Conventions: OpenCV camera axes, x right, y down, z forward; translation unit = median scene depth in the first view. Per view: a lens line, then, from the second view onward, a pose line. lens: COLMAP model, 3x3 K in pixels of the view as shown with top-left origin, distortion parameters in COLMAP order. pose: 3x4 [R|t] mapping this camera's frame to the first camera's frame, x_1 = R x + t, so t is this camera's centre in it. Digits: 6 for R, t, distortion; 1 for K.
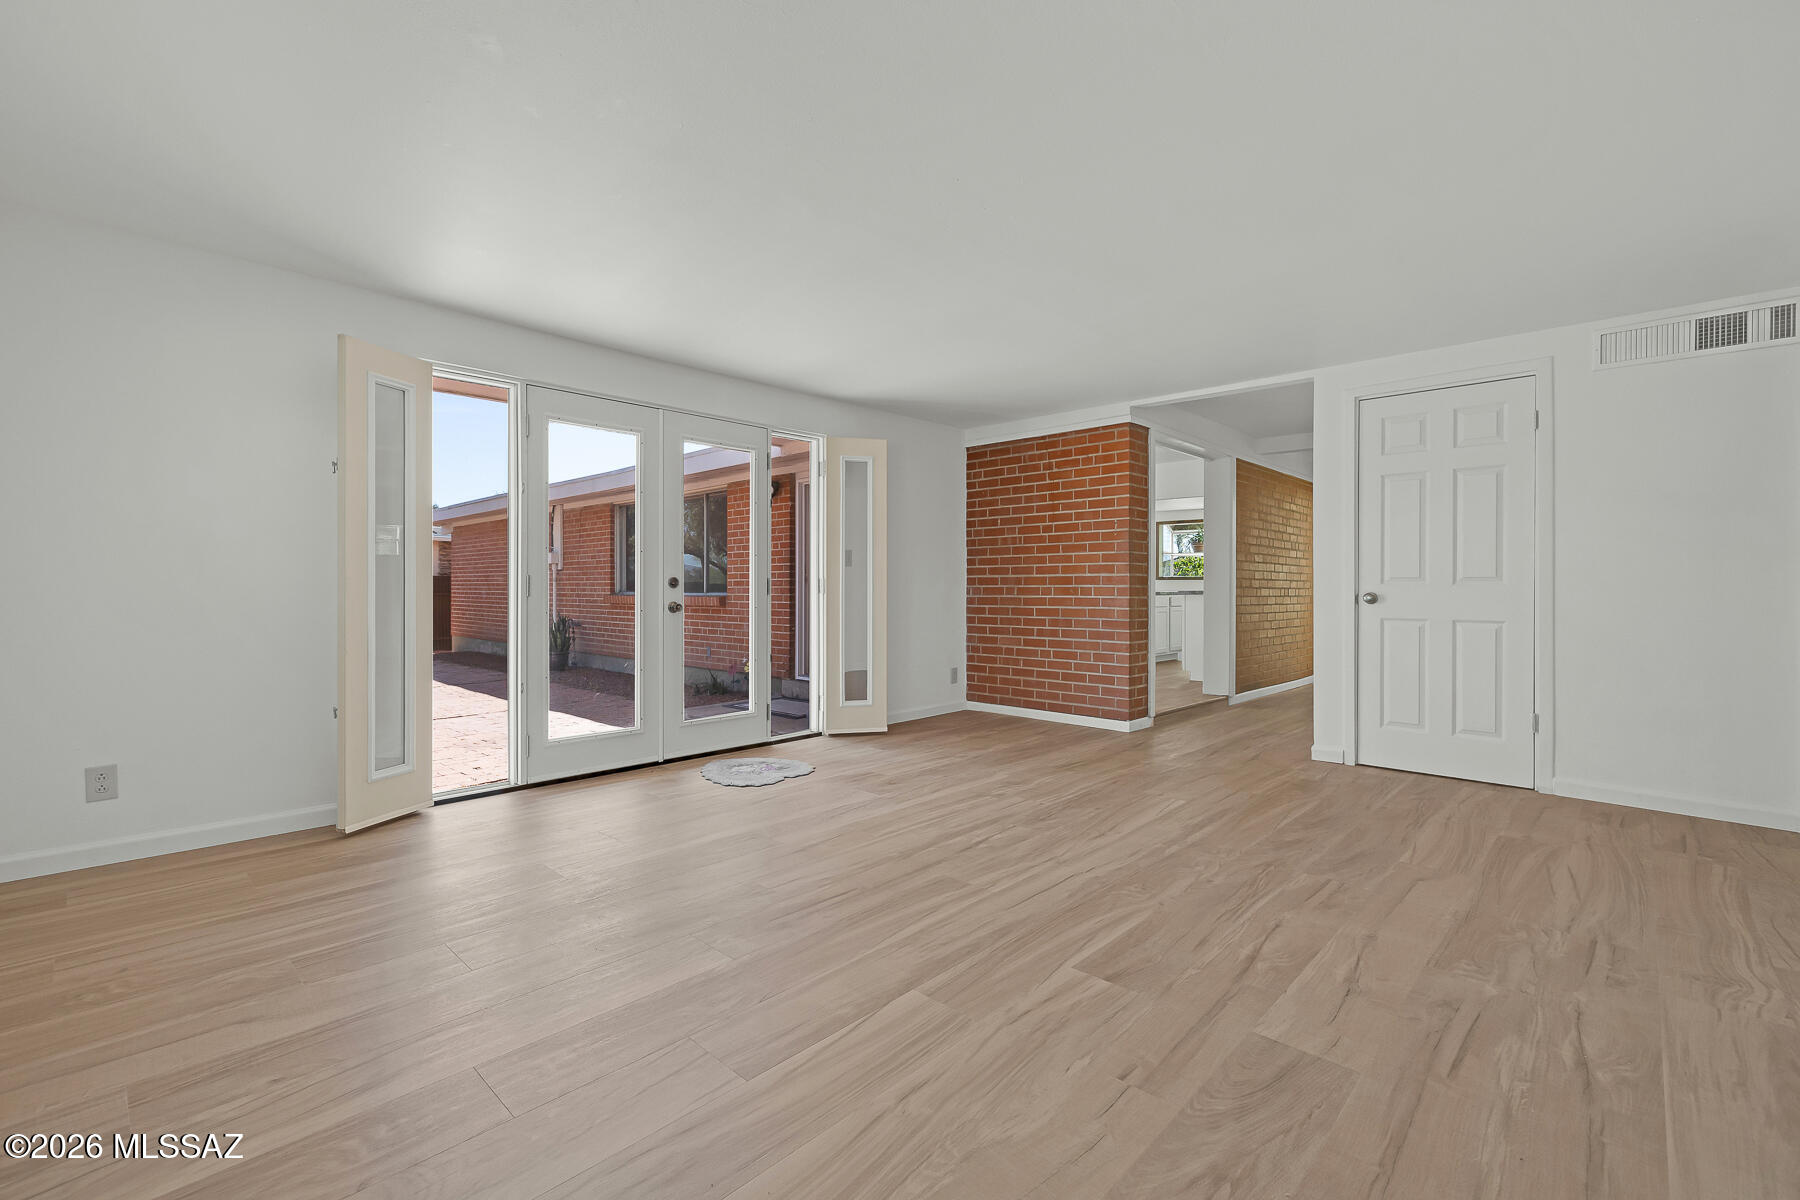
lens RADIAL K [[774.9, 0, 911.2], [0, 774.9, 591.6], [0, 0, 1]] dist [0.004533, -0.000378]
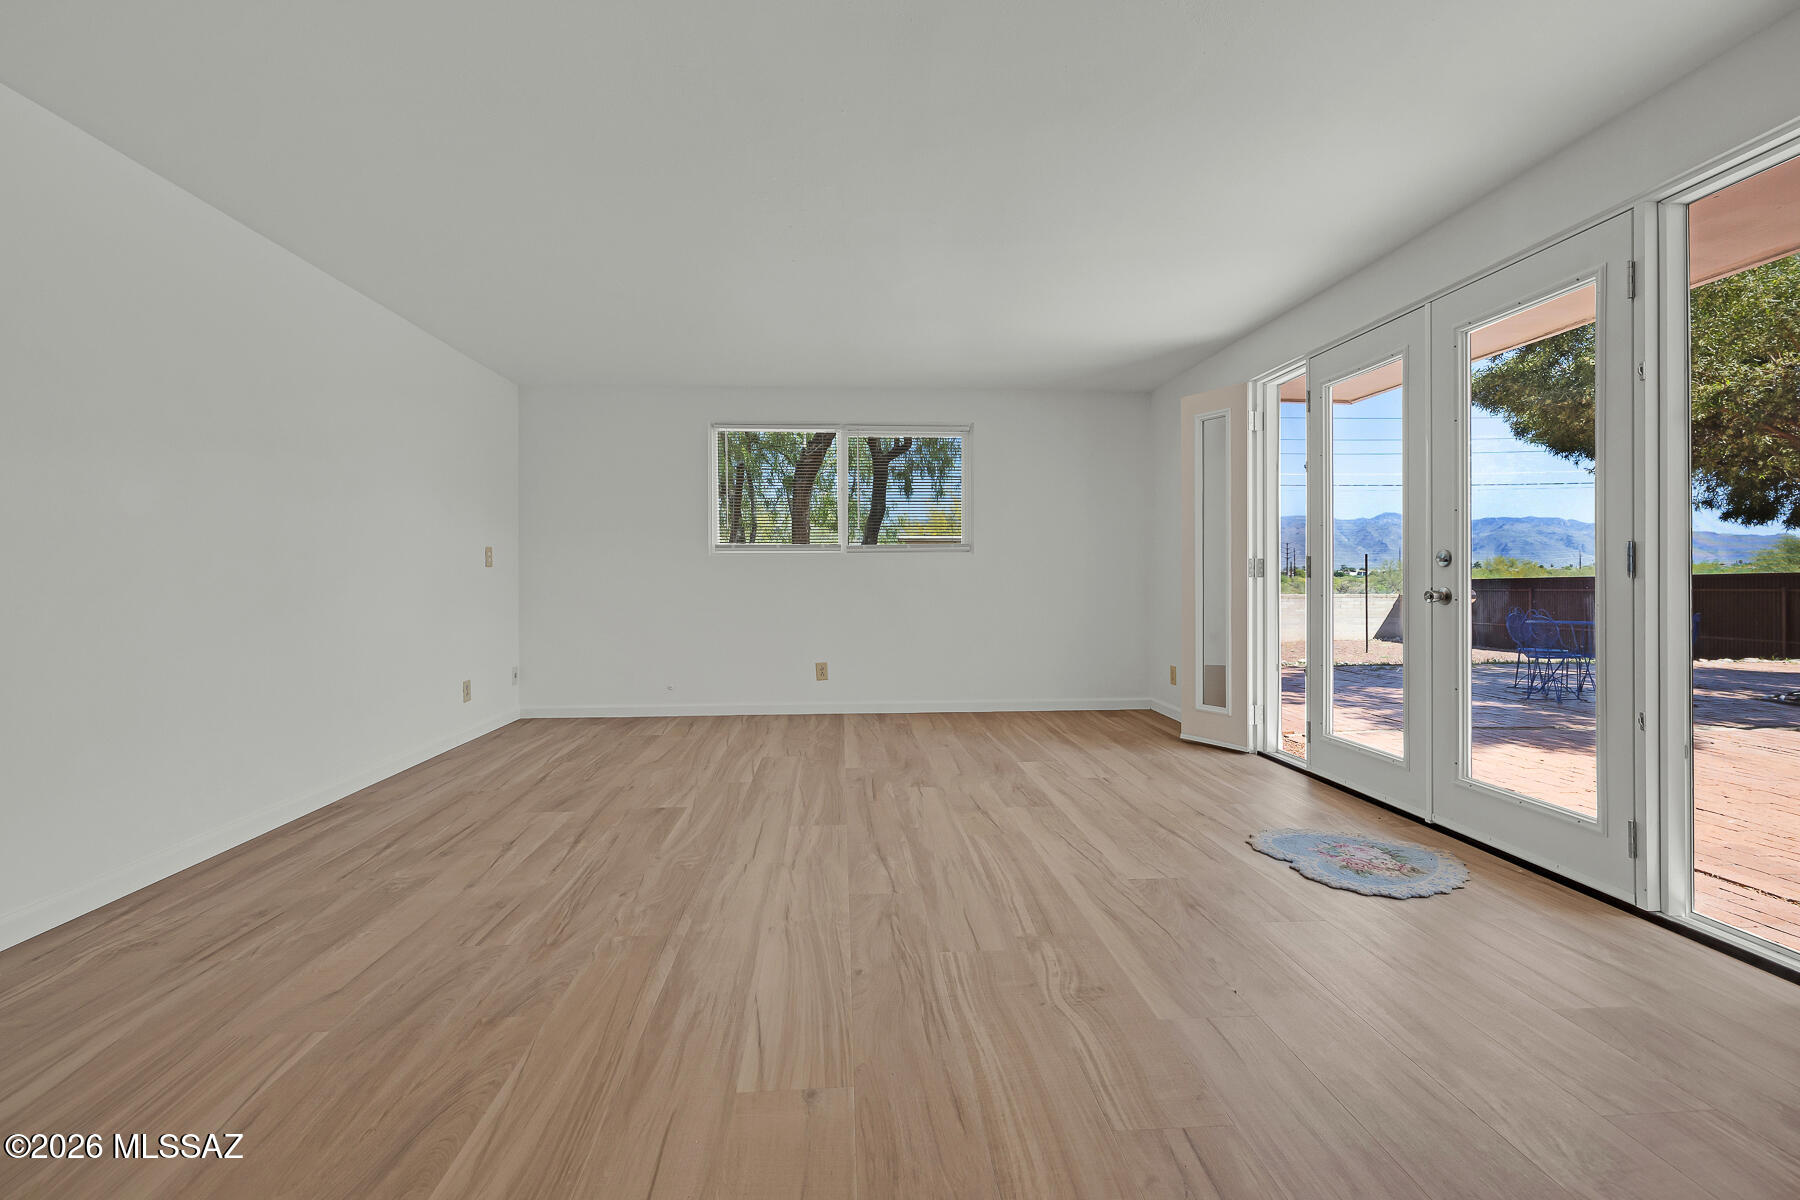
lens RADIAL K [[774.9, 0, 881.6], [0, 774.9, 585.7], [0, 0, 1]] dist [0.004533, -0.000378]
pose [[-0.703217, 0.007776, -0.710933, 0.842991], [-0.000138, 0.999939, 0.011073, 0.006280], [0.710975, 0.007885, -0.703173, 1.917036]]
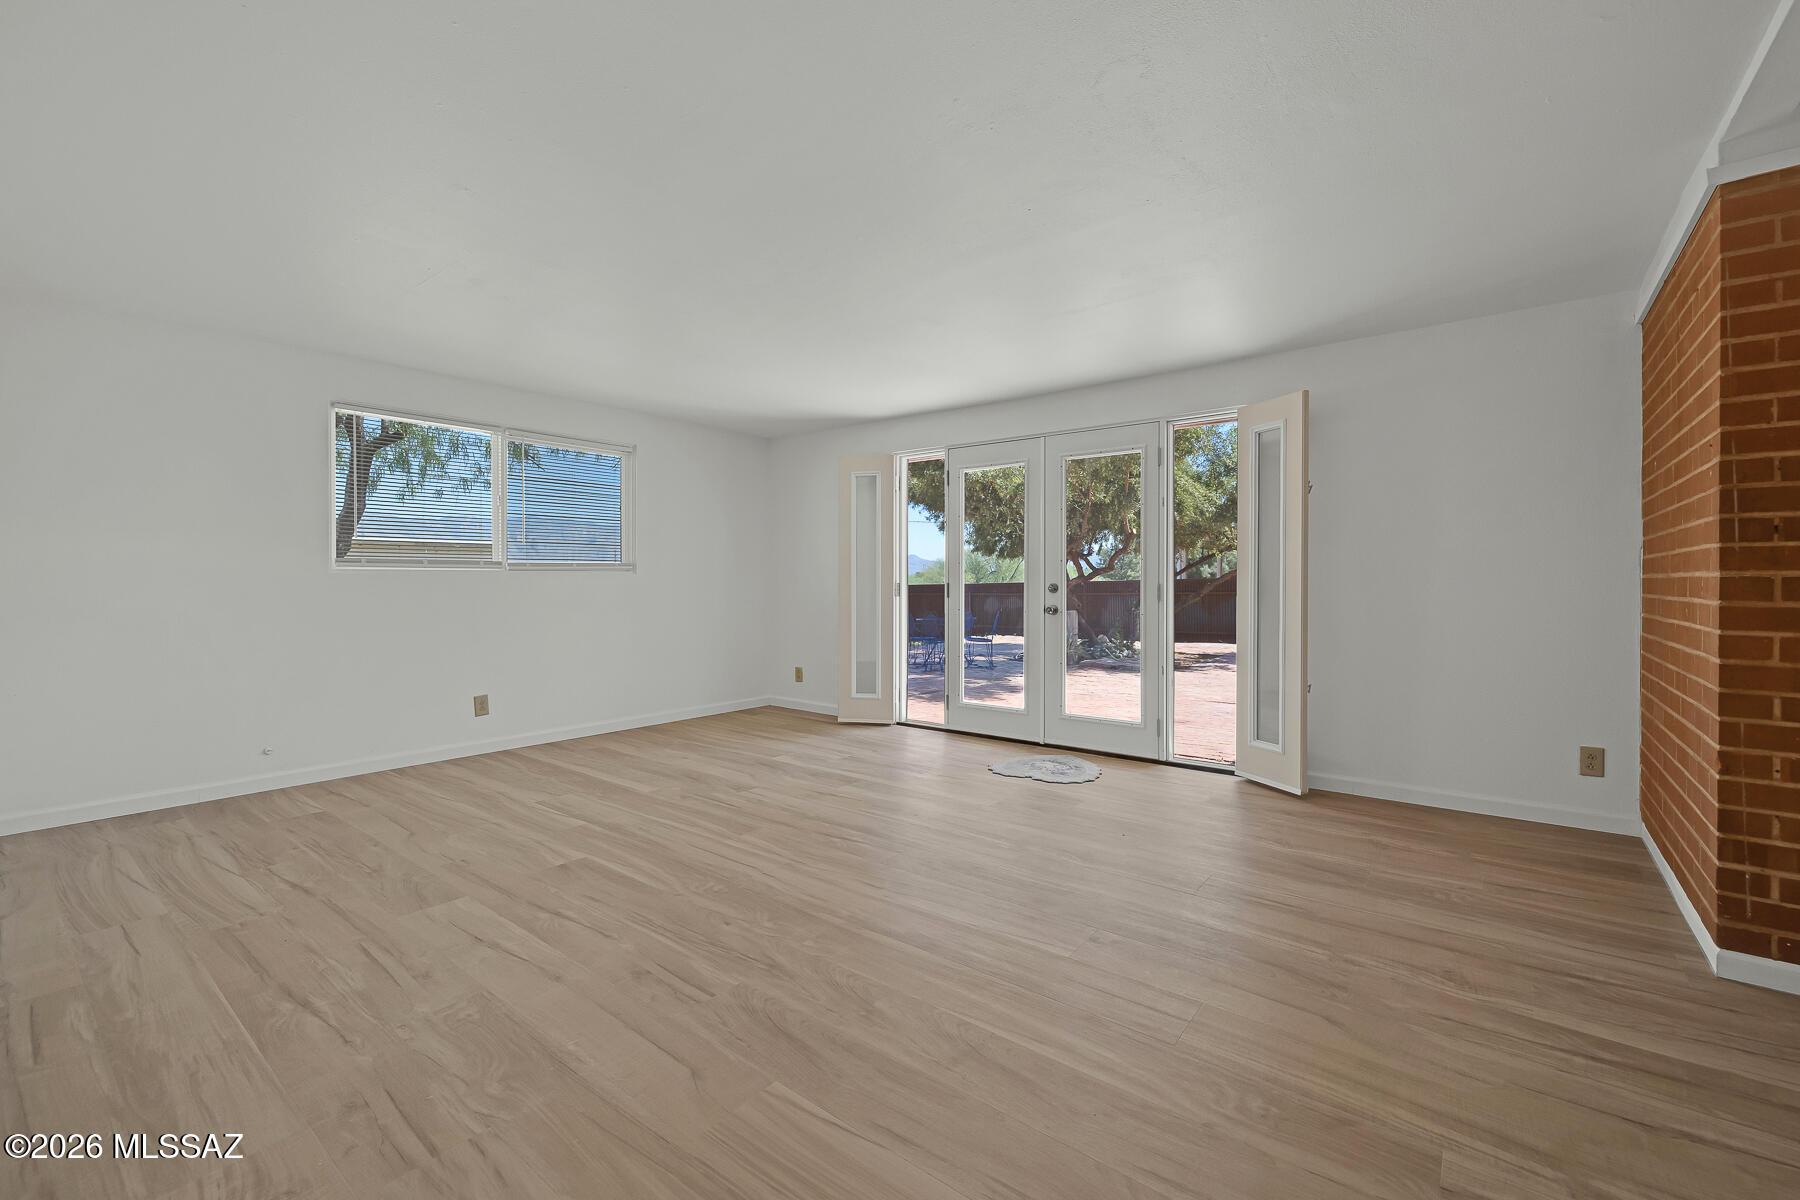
lens RADIAL K [[774.9, 0, 891.8], [0, 774.9, 597.6], [0, 0, 1]] dist [0.004533, -0.000378]
pose [[0.067533, 0.021635, -0.997482, 1.366991], [-0.003222, 0.999764, 0.021466, -0.037417], [0.997712, 0.001764, 0.067587, 1.179233]]
